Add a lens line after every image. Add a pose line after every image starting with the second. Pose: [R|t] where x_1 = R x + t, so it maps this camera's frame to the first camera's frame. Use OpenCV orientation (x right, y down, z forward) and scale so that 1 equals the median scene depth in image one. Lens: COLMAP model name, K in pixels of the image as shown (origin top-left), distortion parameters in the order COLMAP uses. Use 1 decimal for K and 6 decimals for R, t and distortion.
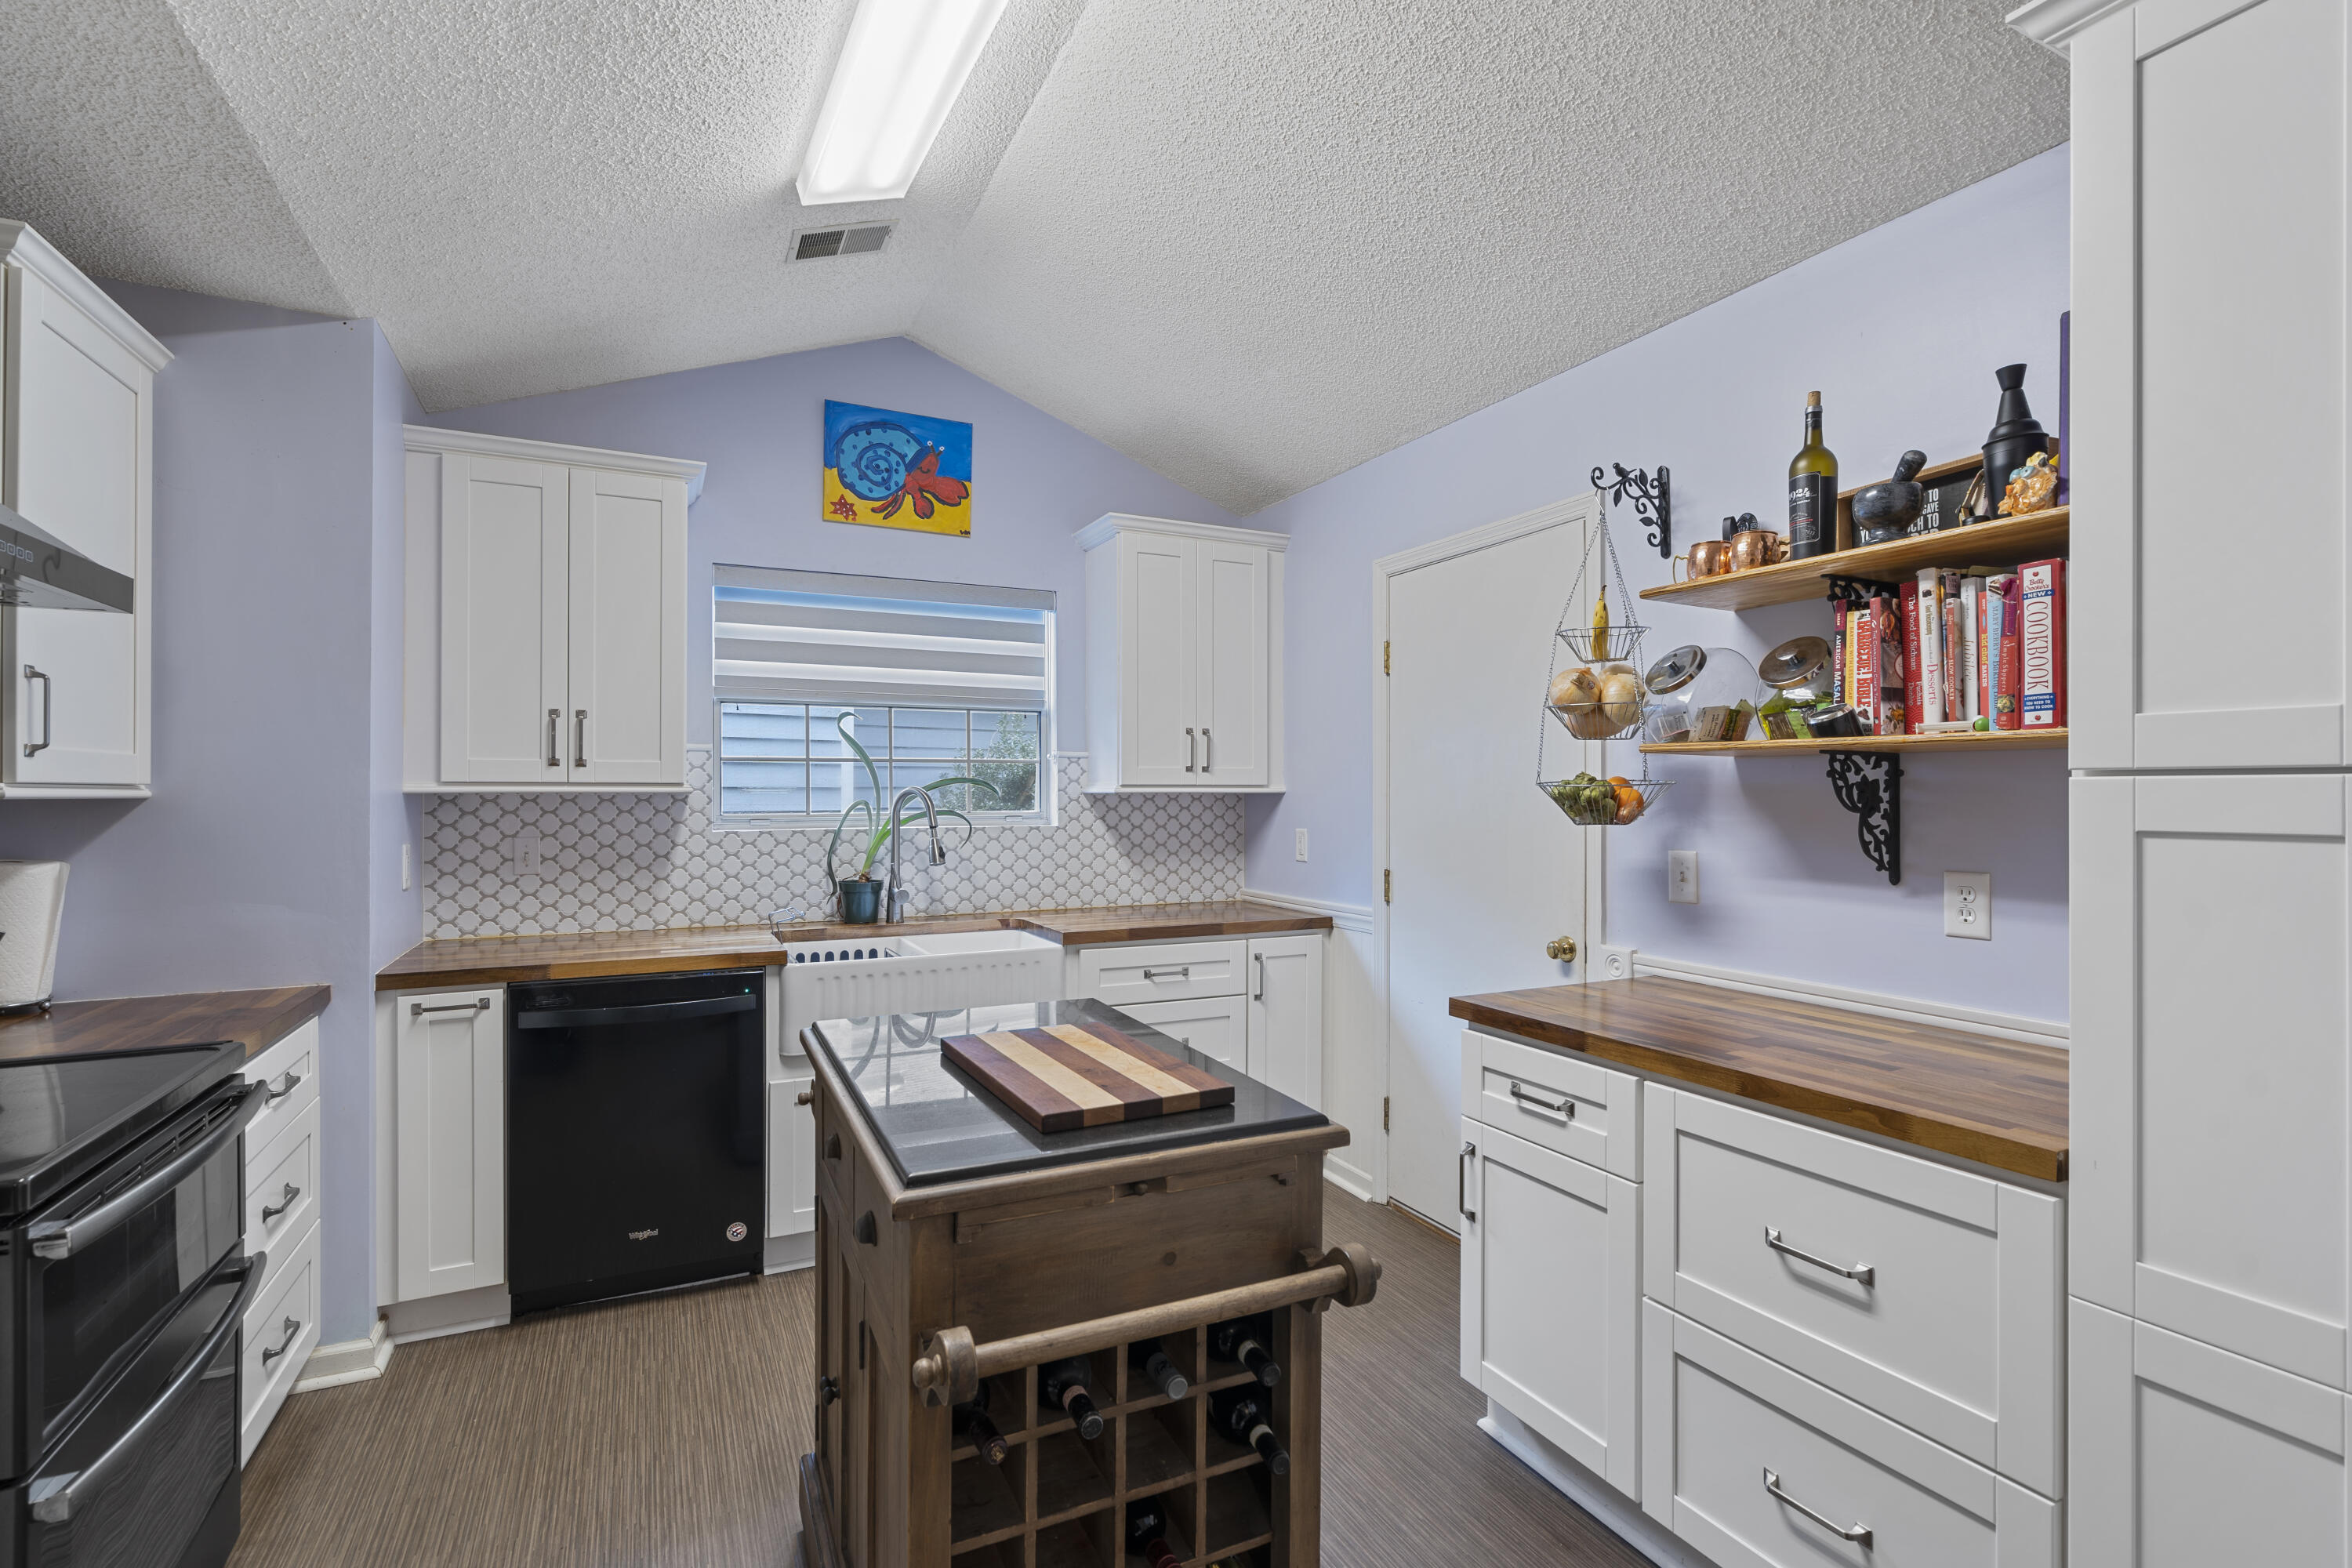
lens RADIAL K [[1085.1, 0, 1176.0], [0, 1085.1, 784.0], [0, 0, 1]] dist [-0.003548, 0.000110]
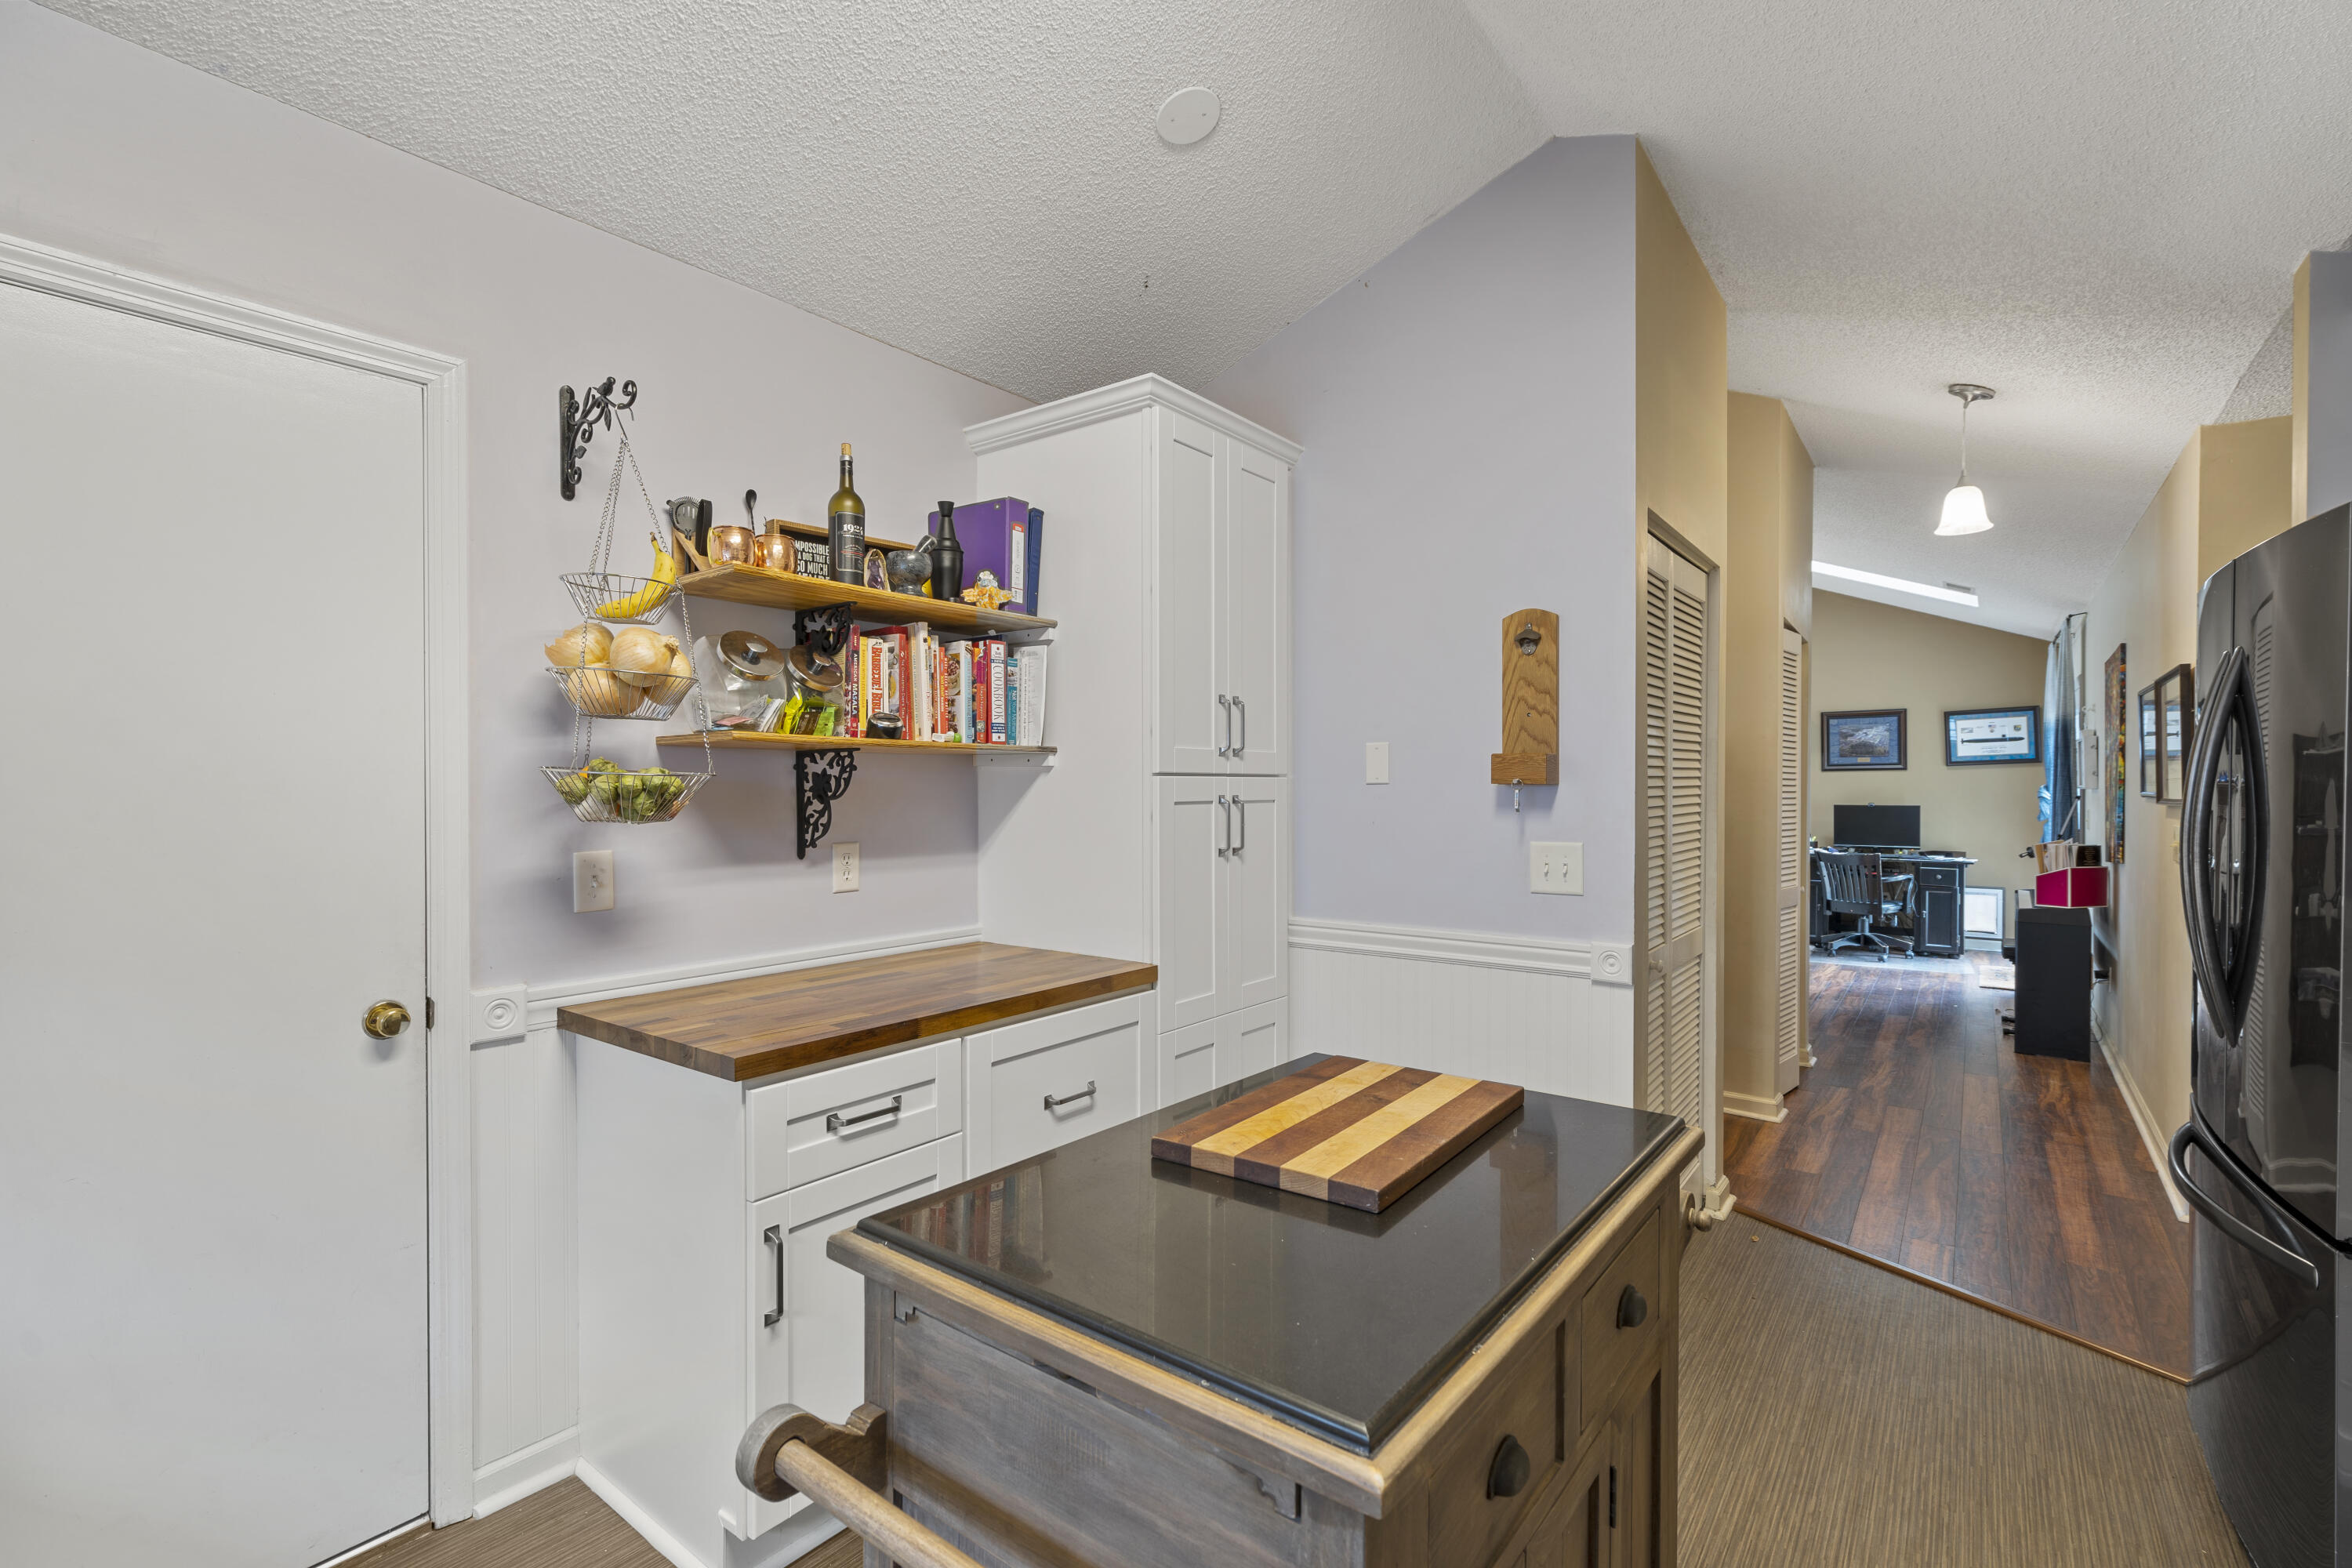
lens RADIAL K [[1052.0, 0, 1167.5], [0, 1052.0, 790.5], [0, 0, 1]] dist [-0.000543, 0.000234]
pose [[-0.447754, -0.002250, 0.894154, -0.619128], [-0.006038, 0.999982, -0.000507, 0.015350], [-0.894137, -0.005626, -0.447759, 1.252557]]
